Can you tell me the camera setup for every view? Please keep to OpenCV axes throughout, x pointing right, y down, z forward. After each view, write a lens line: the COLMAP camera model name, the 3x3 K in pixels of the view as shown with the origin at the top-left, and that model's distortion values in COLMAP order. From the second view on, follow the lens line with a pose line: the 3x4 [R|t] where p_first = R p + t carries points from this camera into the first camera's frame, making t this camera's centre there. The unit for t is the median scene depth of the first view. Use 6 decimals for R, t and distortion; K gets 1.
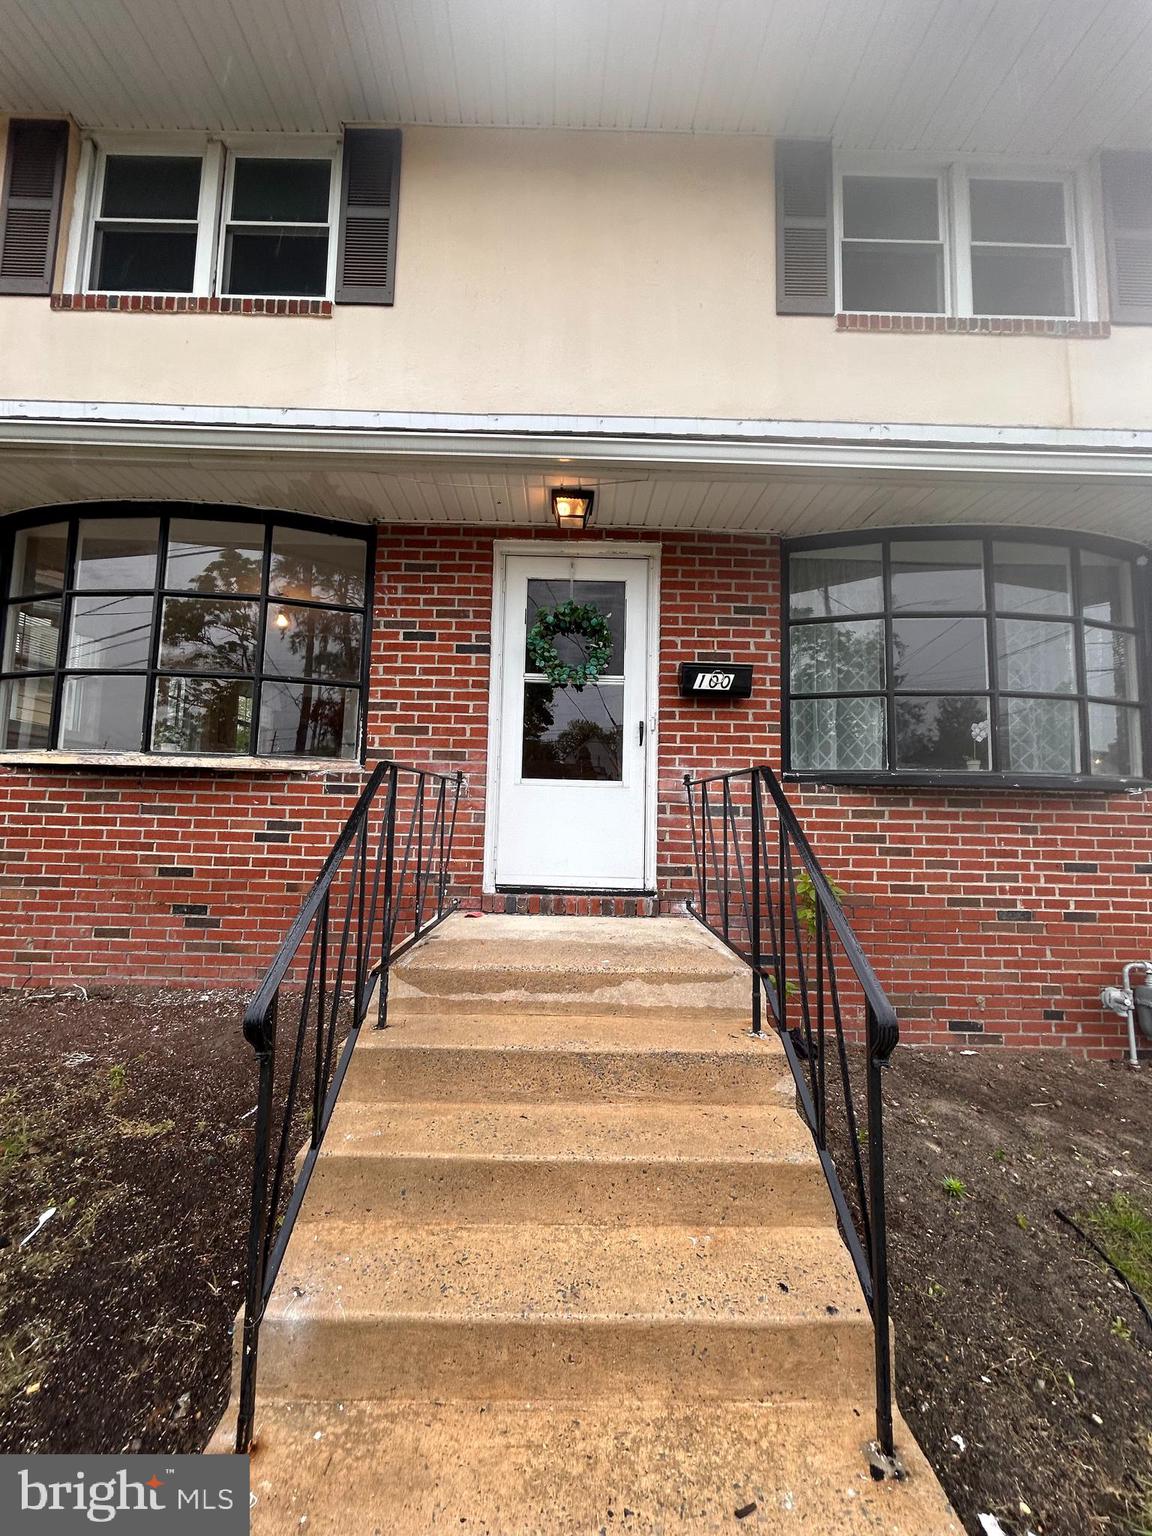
lens RADIAL K [[616.4, 0, 576.8], [0, 616.4, 765.7], [0, 0, 1]] dist [-0.003343, 0.001459]
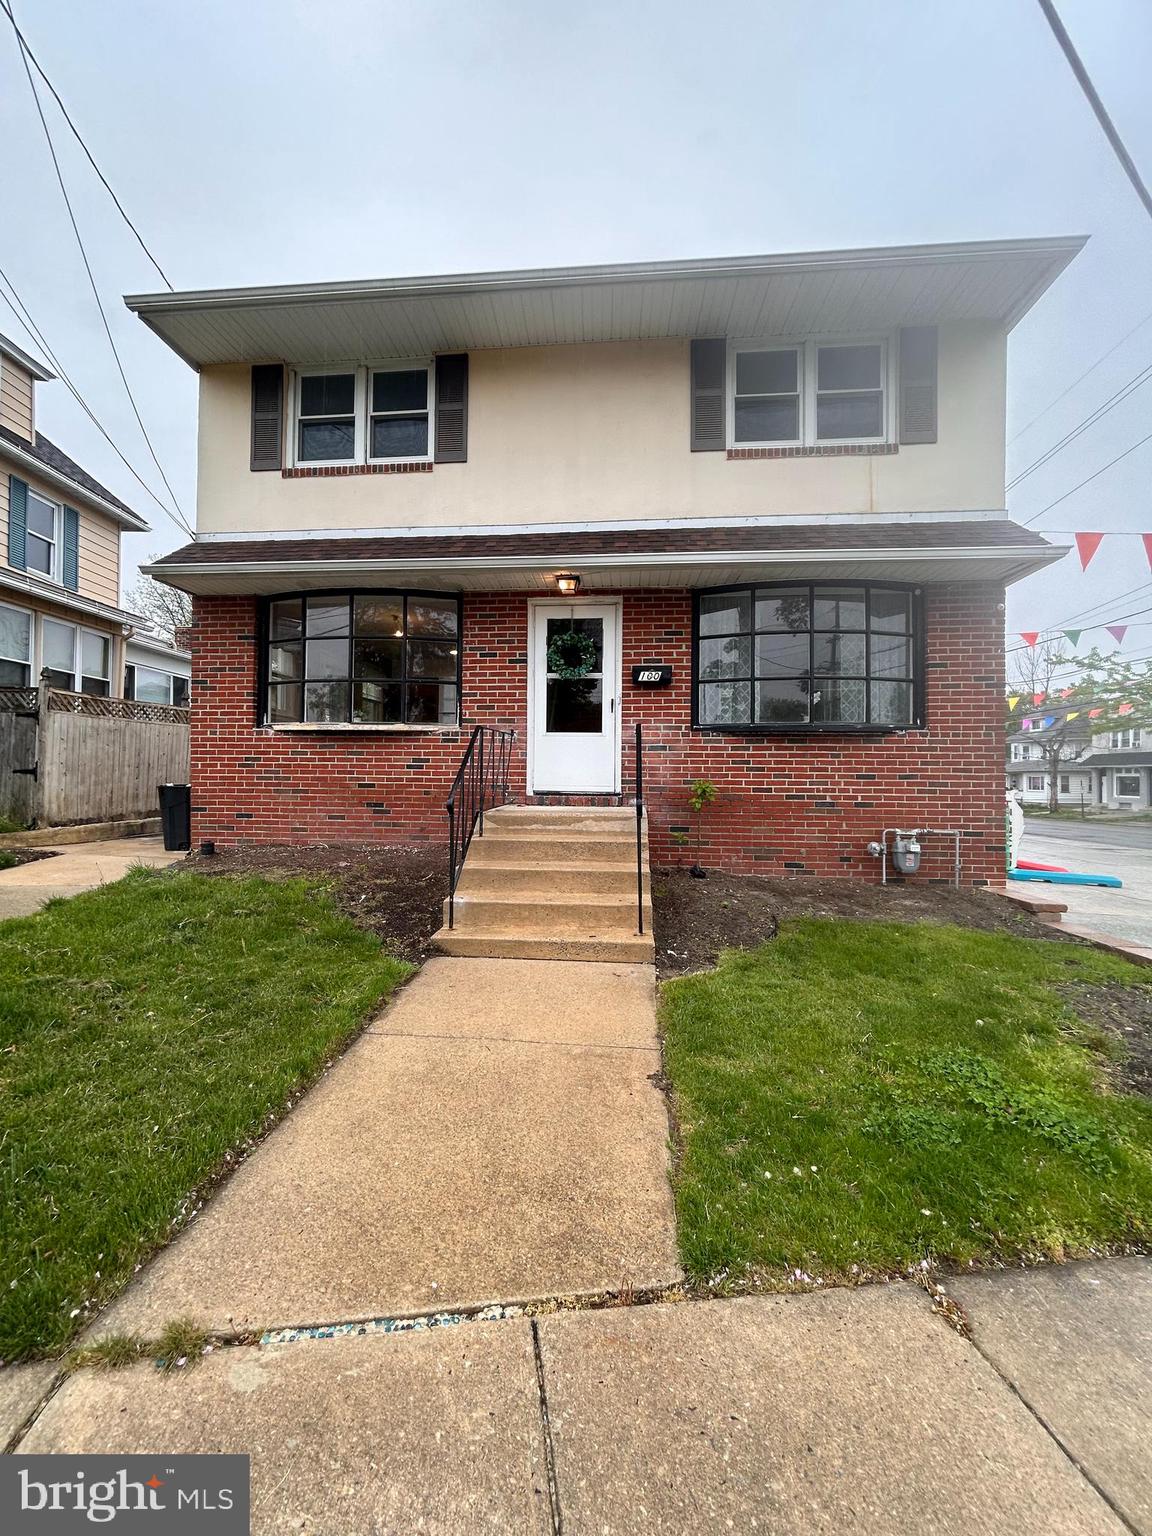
lens RADIAL K [[616.4, 0, 576.6], [0, 616.4, 766.4], [0, 0, 1]] dist [-0.003343, 0.001459]
pose [[0.994812, -0.015896, -0.100481, 0.181531], [0.022834, 0.997405, 0.068275, -0.001377], [0.099135, -0.070215, 0.992594, -0.803197]]
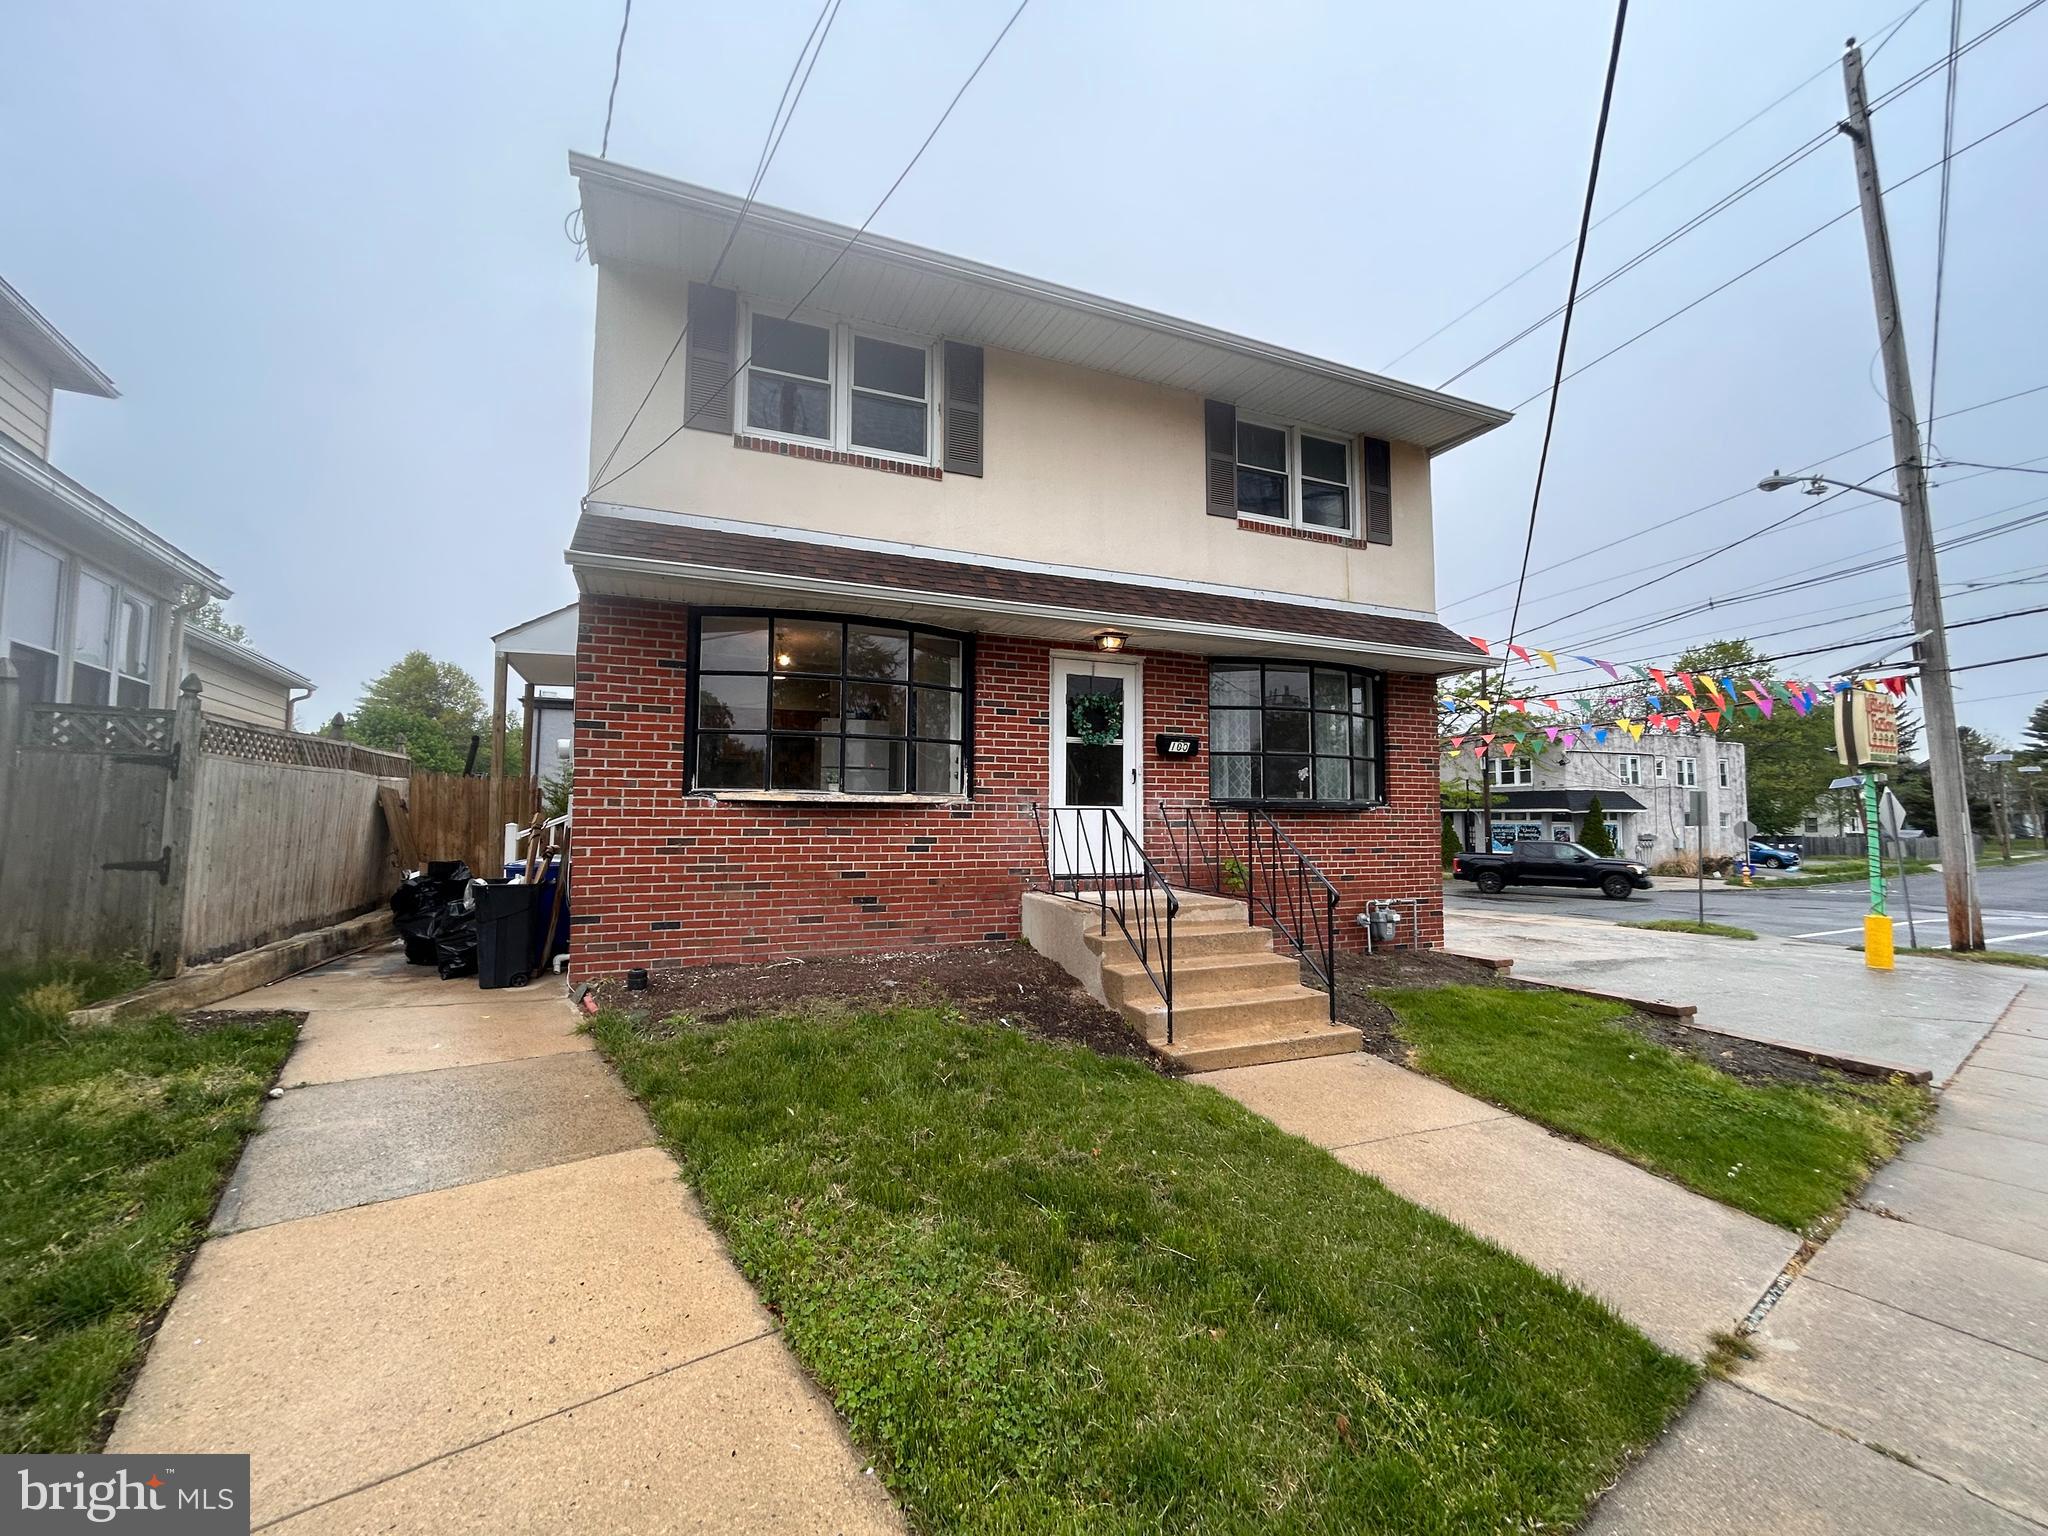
lens RADIAL K [[821.9, 0, 1016.7], [0, 821.9, 770.0], [0, 0, 1]] dist [-0.003343, 0.001459]
pose [[0.929909, 0.003589, 0.367772, -0.981200], [-0.014706, 0.999516, 0.027430, -0.125765], [-0.367496, -0.030916, 0.929511, -0.885112]]
